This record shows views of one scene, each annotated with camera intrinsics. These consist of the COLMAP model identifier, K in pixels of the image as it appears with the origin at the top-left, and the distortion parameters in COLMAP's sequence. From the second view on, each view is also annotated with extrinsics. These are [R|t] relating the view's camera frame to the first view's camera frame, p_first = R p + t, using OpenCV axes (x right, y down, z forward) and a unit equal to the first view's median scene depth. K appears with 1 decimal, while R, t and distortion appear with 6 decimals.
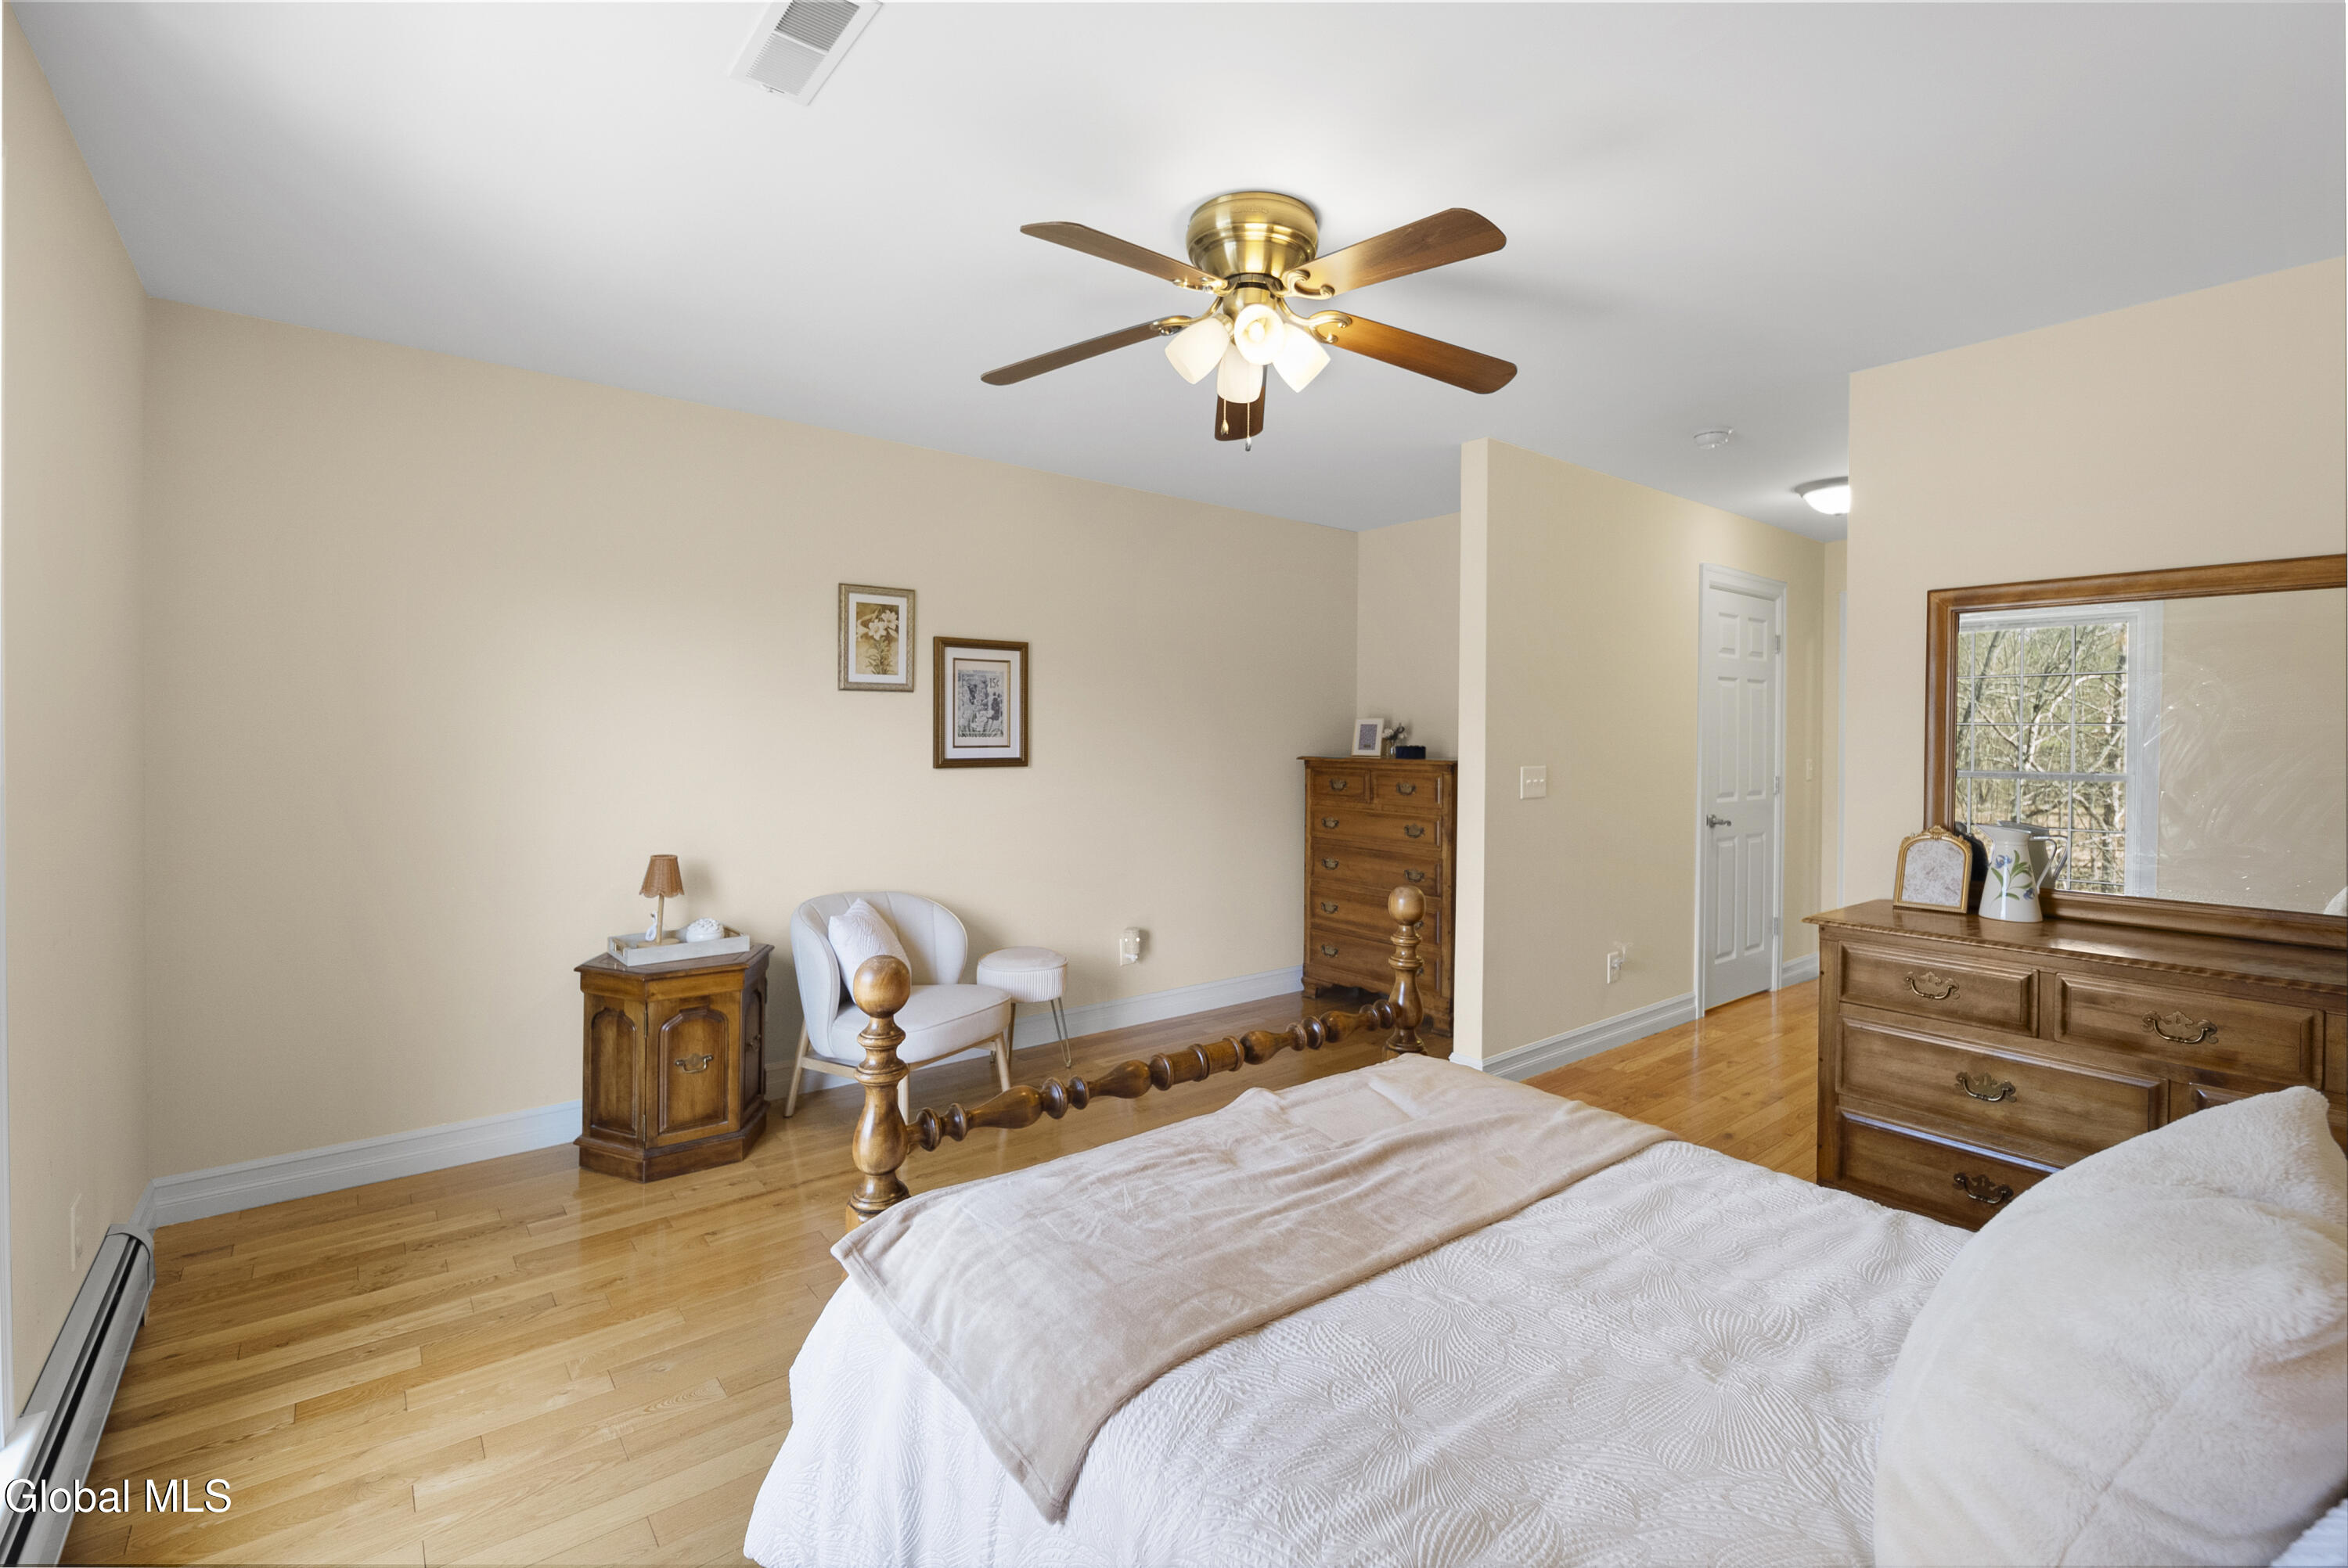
lens RADIAL K [[1063.6, 0, 1164.4], [0, 1063.6, 731.8], [0, 0, 1]] dist [0.003044, -0.000534]
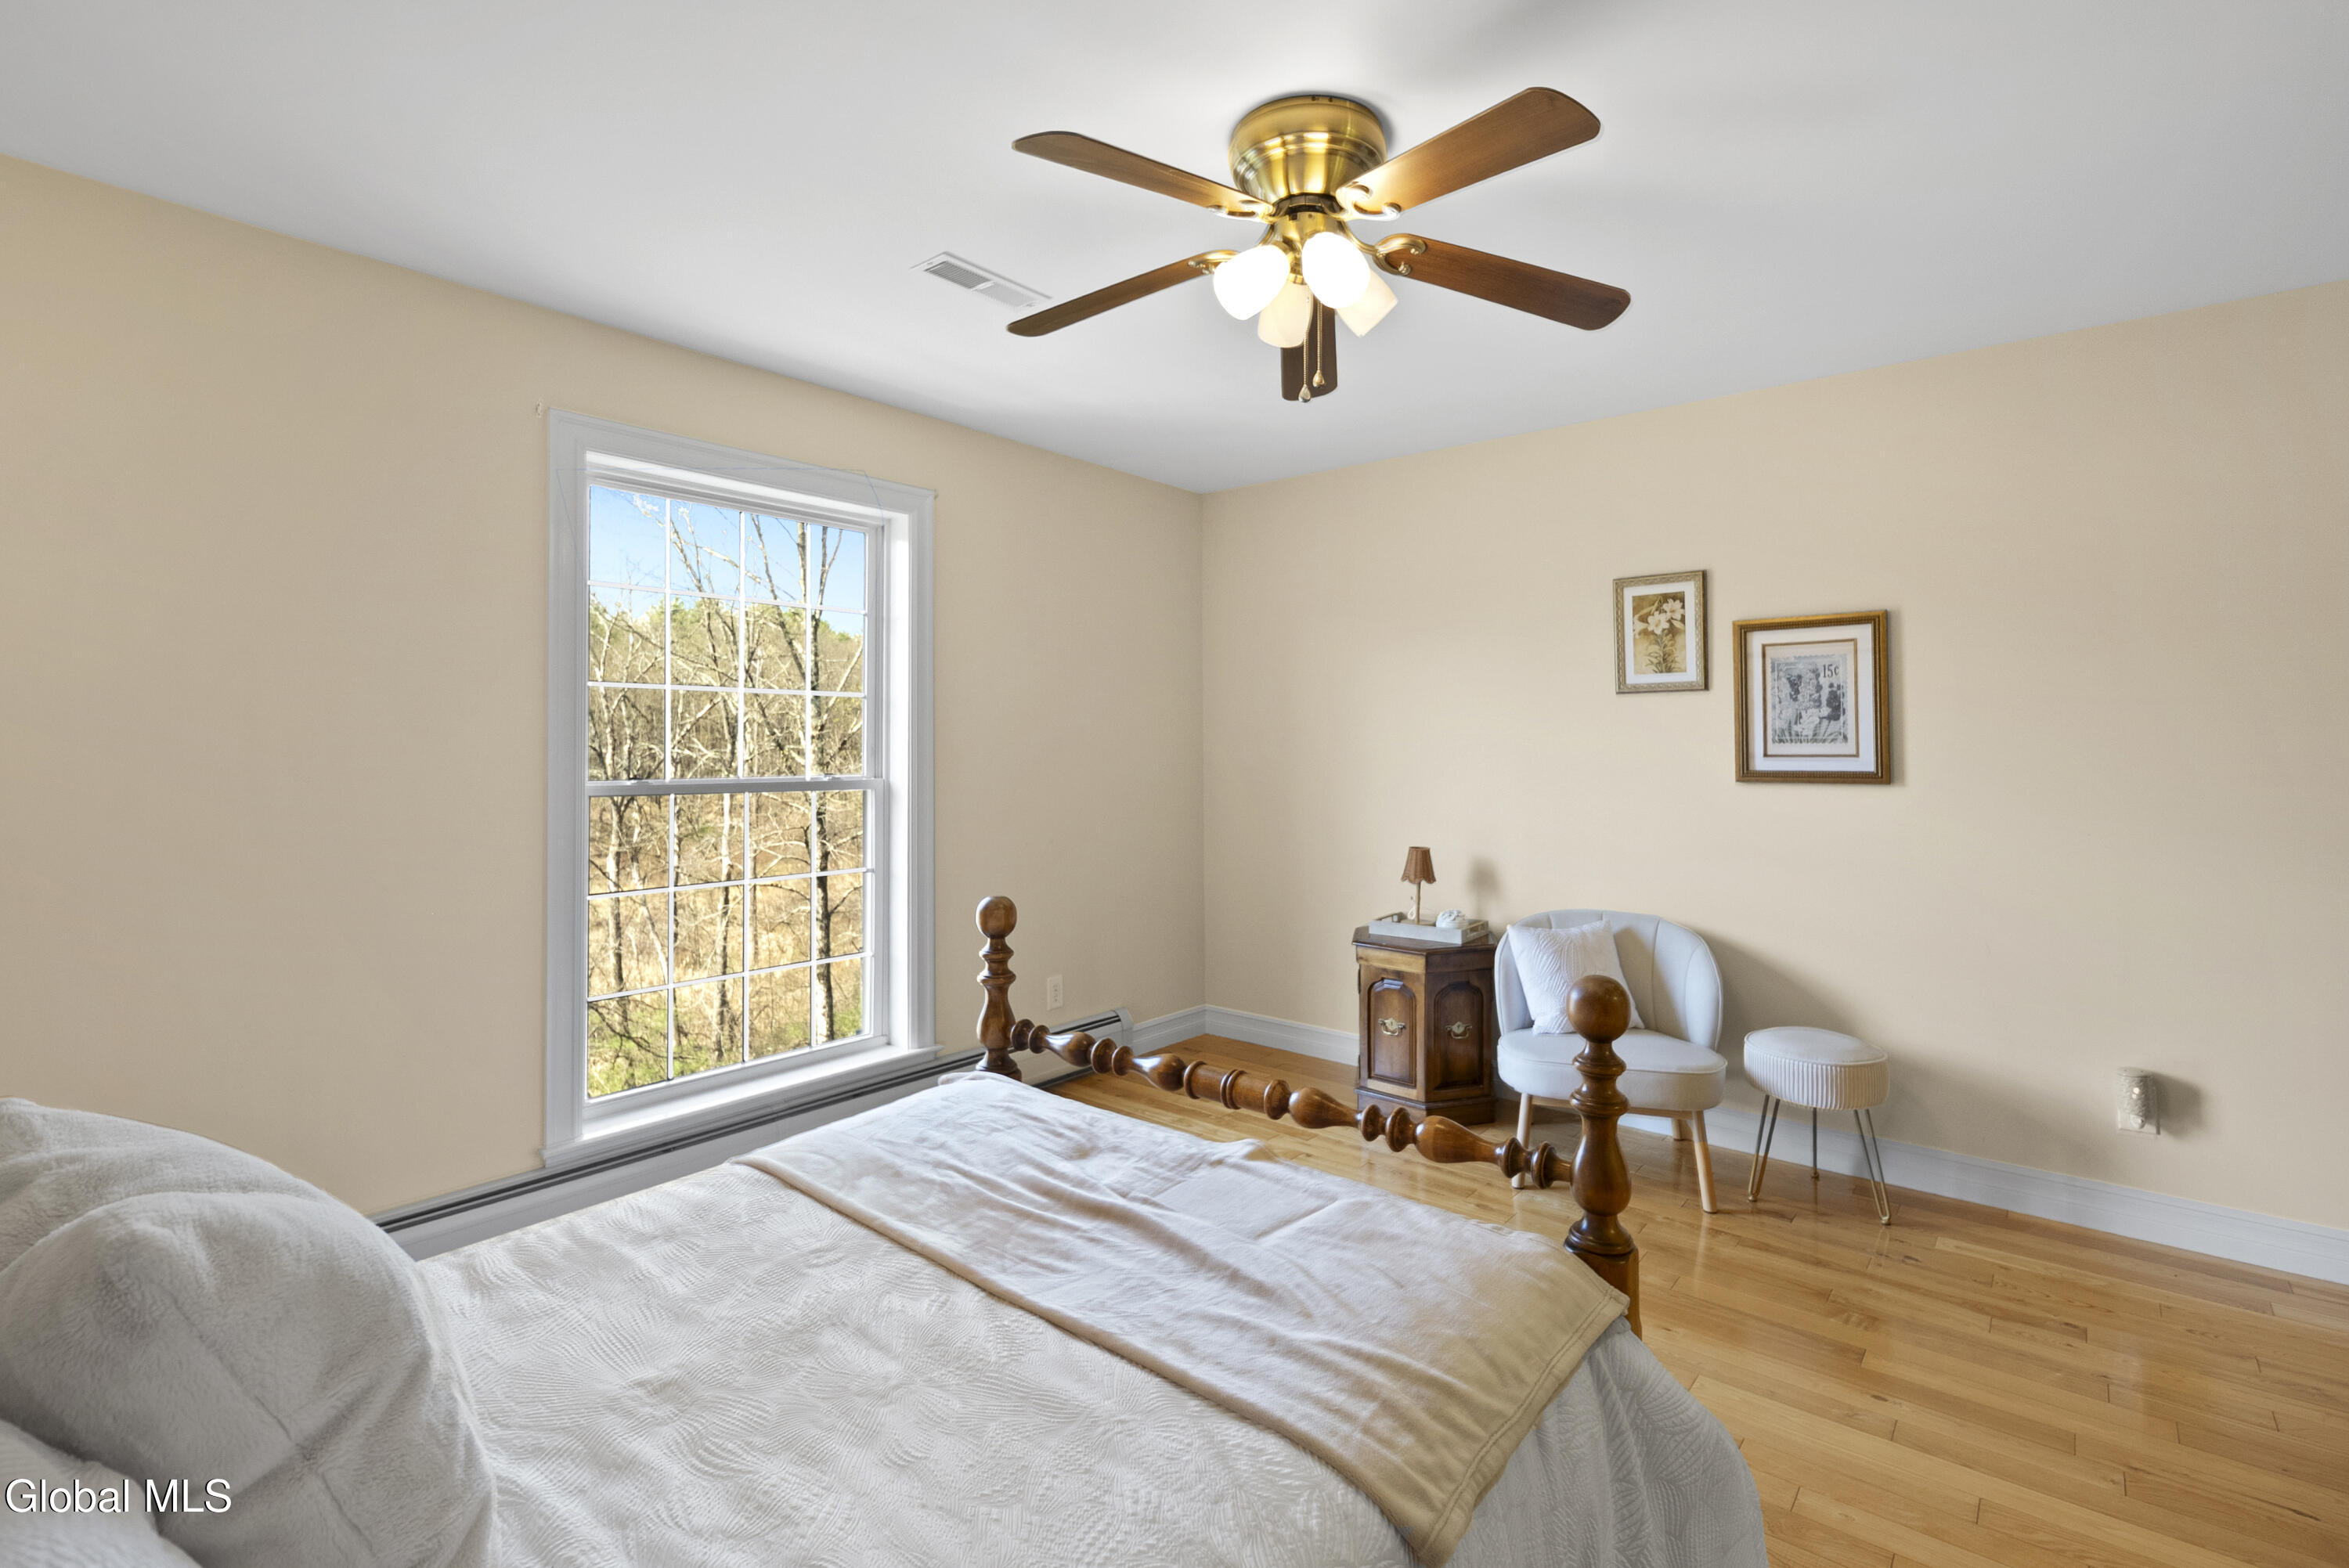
lens RADIAL K [[1064.1, 0, 1164.9], [0, 1064.1, 747.1], [0, 0, 1]] dist [0.003044, -0.000534]
pose [[0.188818, -0.004967, -0.982000, 0.524663], [0.005557, 0.999977, -0.003990, 0.008465], [0.981996, -0.004703, 0.188841, 0.429889]]
